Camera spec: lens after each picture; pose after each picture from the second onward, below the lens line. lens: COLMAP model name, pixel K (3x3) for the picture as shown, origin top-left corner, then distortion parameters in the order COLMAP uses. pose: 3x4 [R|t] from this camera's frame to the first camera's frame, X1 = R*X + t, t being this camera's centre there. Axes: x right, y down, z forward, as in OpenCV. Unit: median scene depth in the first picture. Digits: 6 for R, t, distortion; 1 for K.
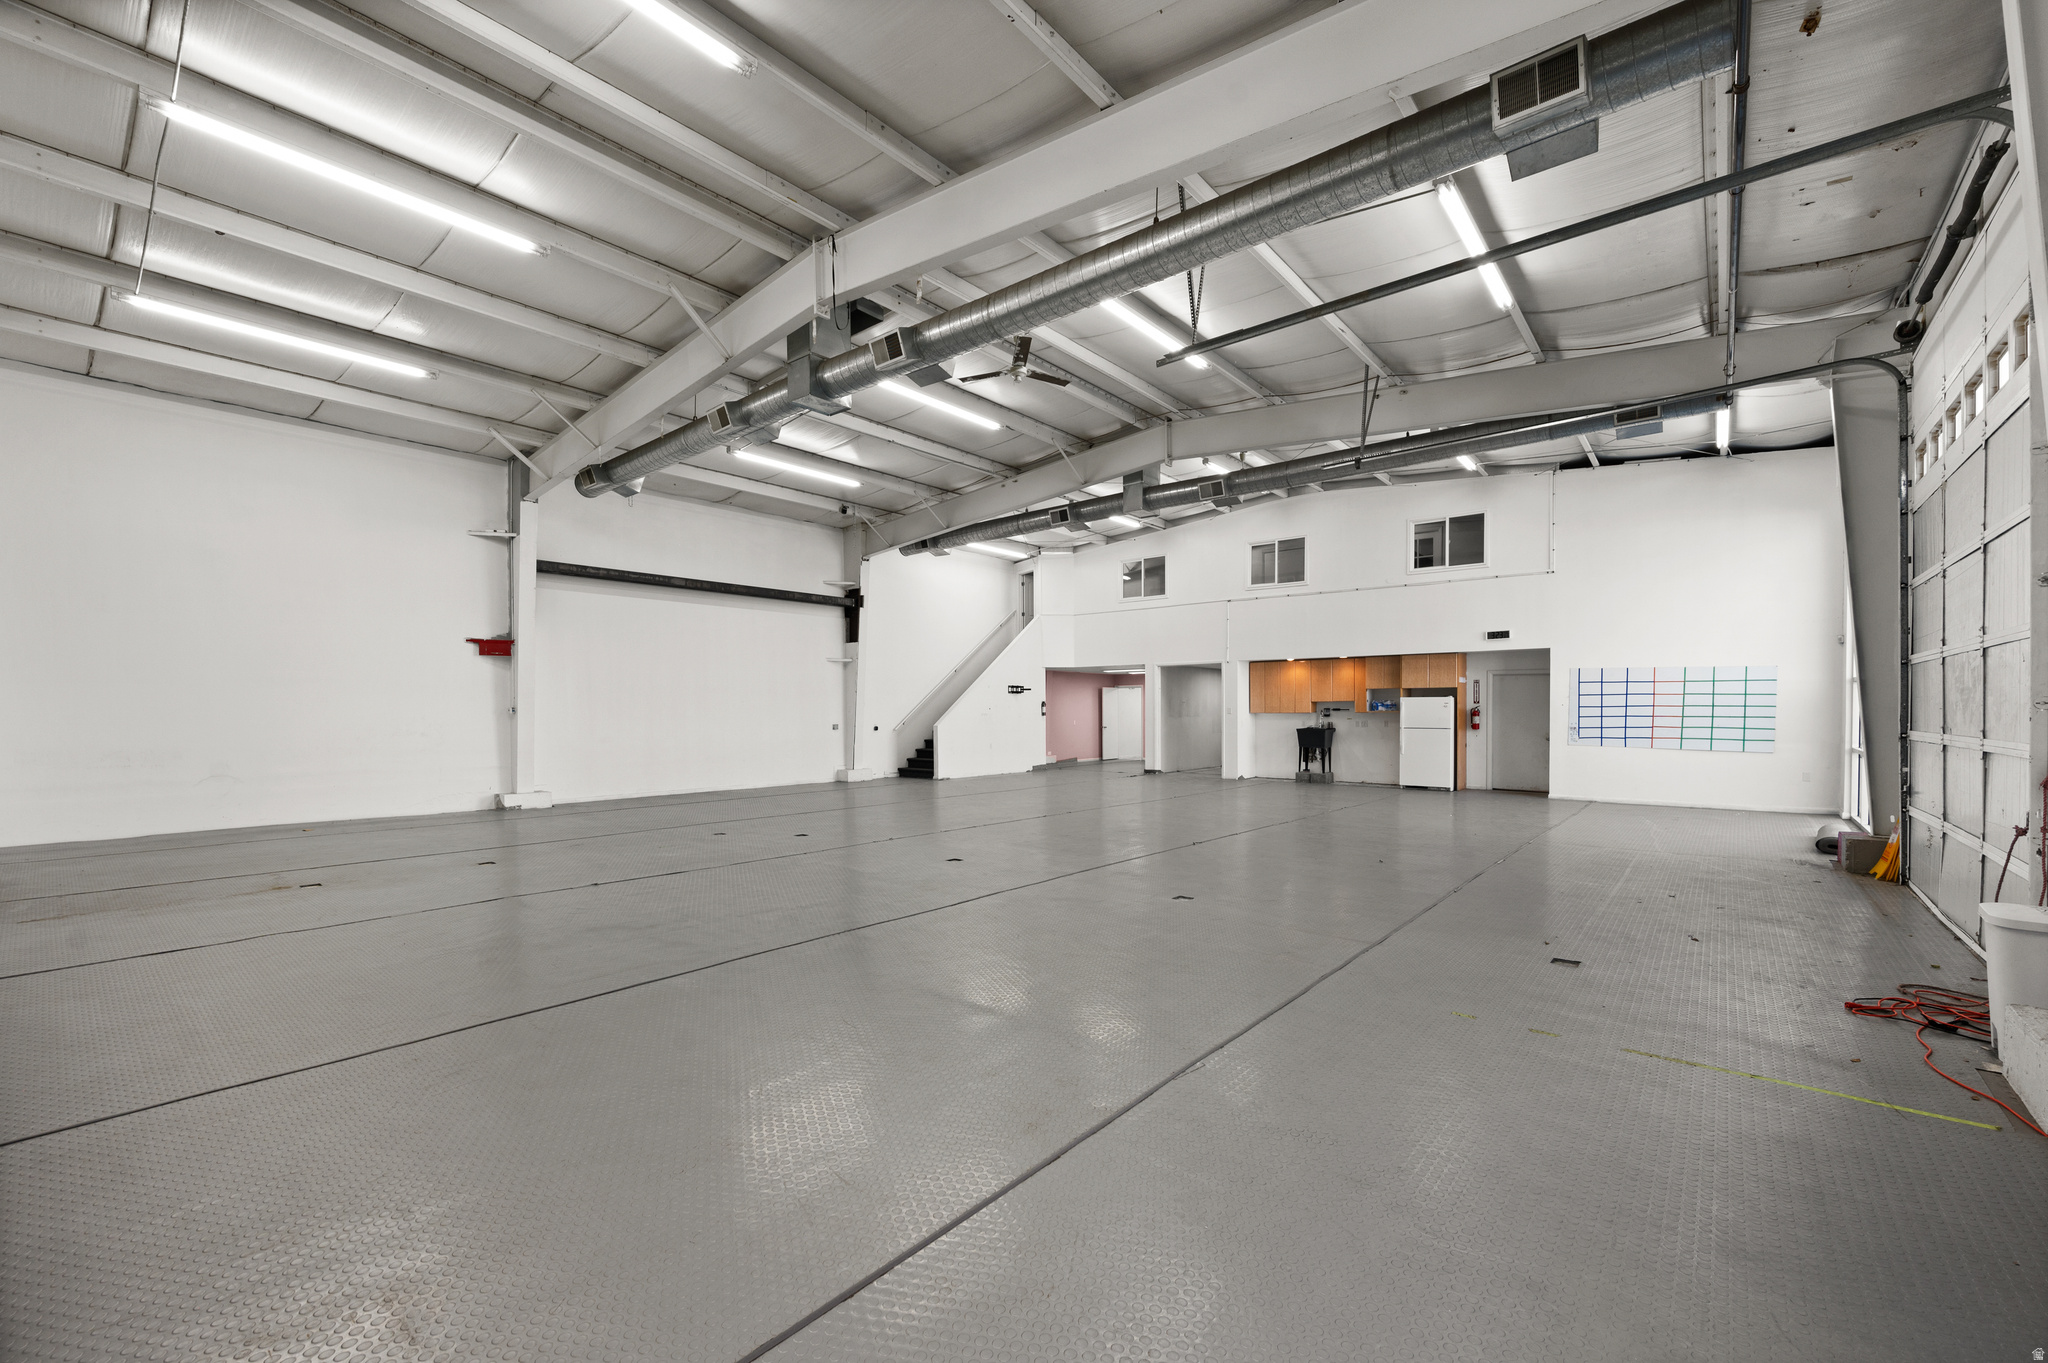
lens RADIAL K [[820.6, 0, 1026.8], [0, 820.6, 698.4], [0, 0, 1]] dist [-0.001827, 0.000775]
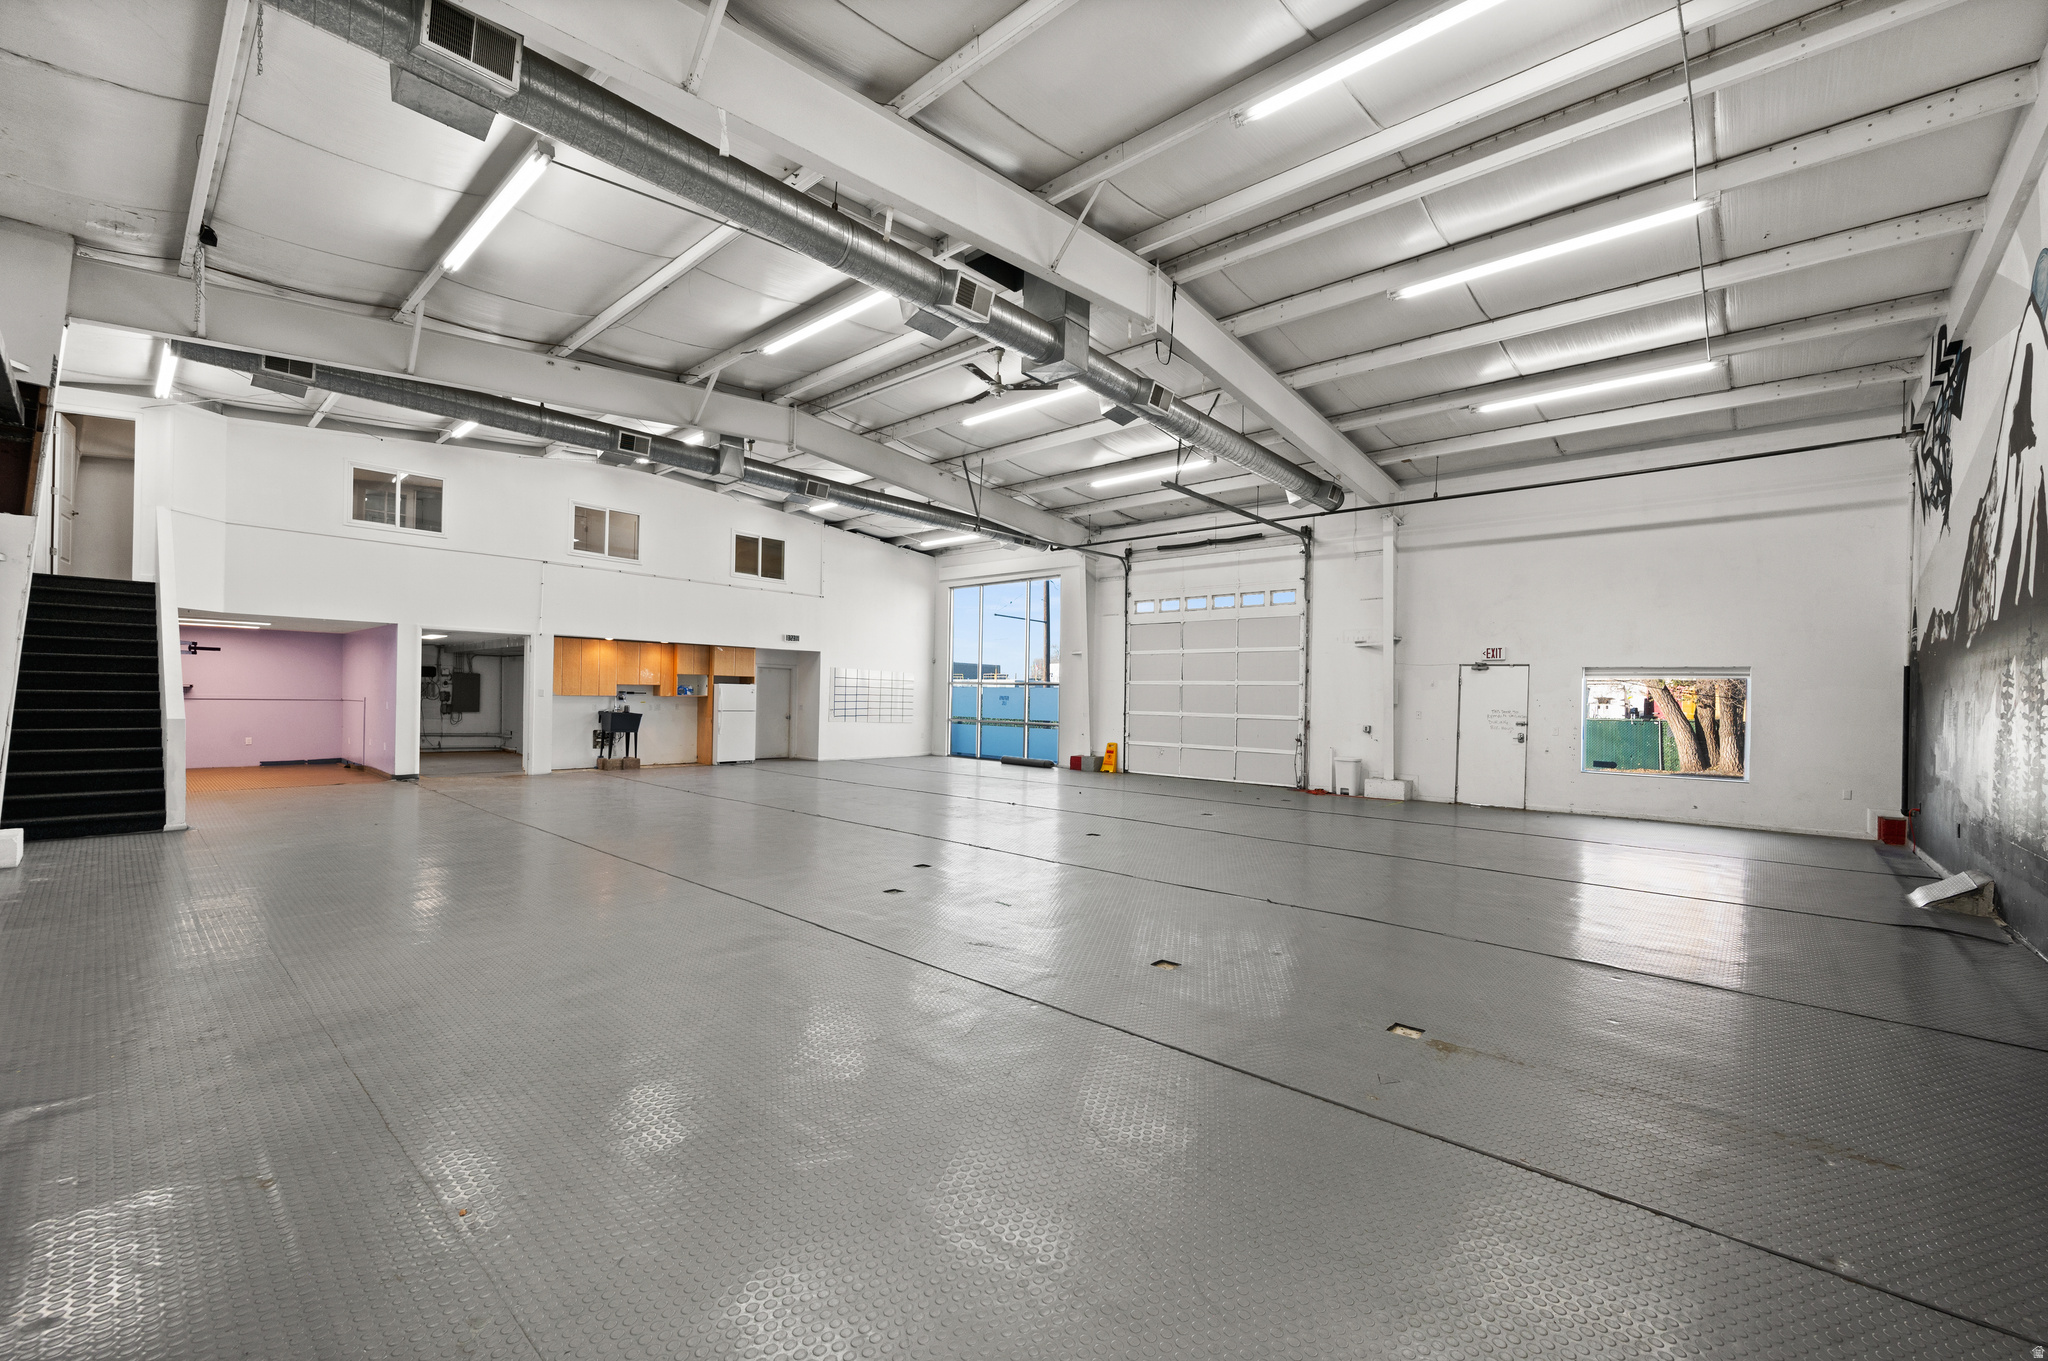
lens RADIAL K [[828.8, 0, 1023.7], [0, 828.8, 732.8], [0, 0, 1]] dist [-0.000967, -0.000224]
pose [[0.037201, -0.040875, 0.998471, -0.637184], [-0.032565, 0.998583, 0.042093, 0.004227], [-0.998777, -0.034081, 0.035817, 0.517681]]
